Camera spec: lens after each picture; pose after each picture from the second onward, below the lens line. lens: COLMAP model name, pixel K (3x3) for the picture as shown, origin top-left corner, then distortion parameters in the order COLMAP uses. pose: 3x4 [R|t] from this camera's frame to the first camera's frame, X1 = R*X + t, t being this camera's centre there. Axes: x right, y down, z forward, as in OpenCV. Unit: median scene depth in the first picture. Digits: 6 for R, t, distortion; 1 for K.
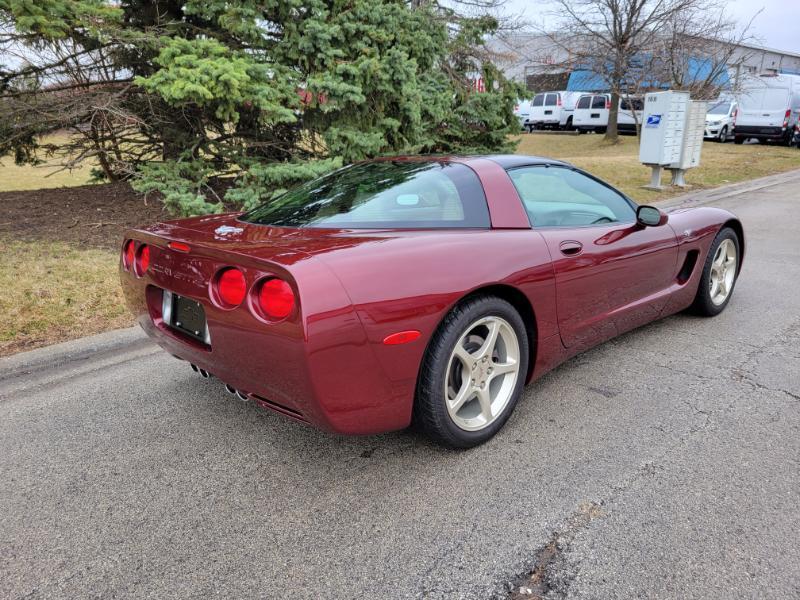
lens RADIAL K [[590.2, 0, 402.5], [0, 590.2, 308.8], [0, 0, 1]] dist [0.040886, -0.022852]
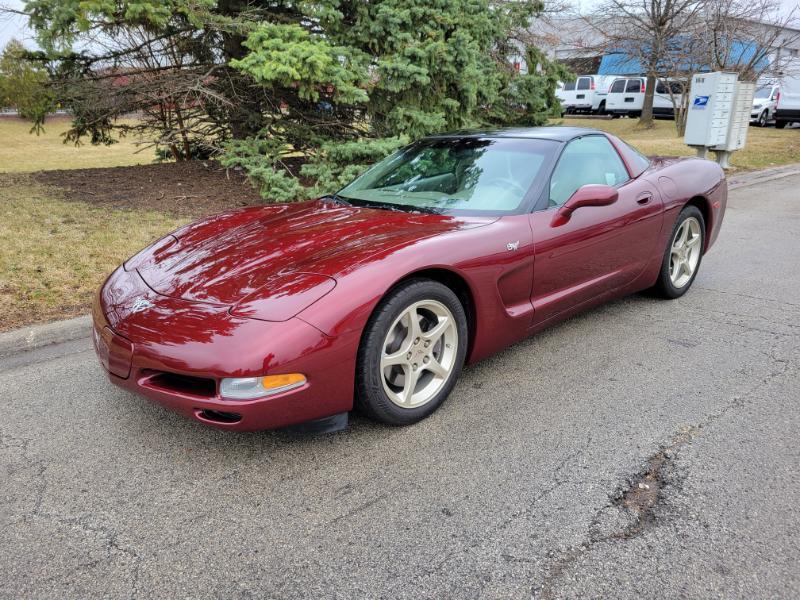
lens RADIAL K [[590.6, 0, 384.1], [0, 590.6, 304.9], [0, 0, 1]] dist [0.057901, -0.042602]
pose [[0.998357, 0.017634, -0.054518, -0.079704], [-0.016920, 0.999765, 0.013538, 0.033695], [0.054744, -0.012594, 0.998421, -0.067033]]
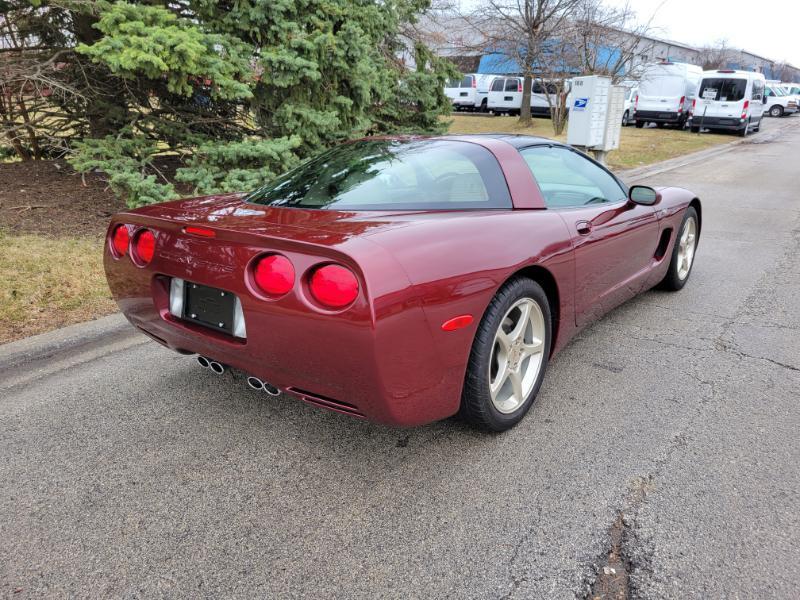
lens RADIAL K [[588.3, 0, 398.1], [0, 588.3, 300.3], [0, 0, 1]] dist [0.051472, -0.036934]
pose [[0.989026, -0.030063, 0.144647, -0.088214], [0.027404, 0.999417, 0.020341, -0.003851], [-0.145175, -0.016154, 0.989274, 0.021064]]
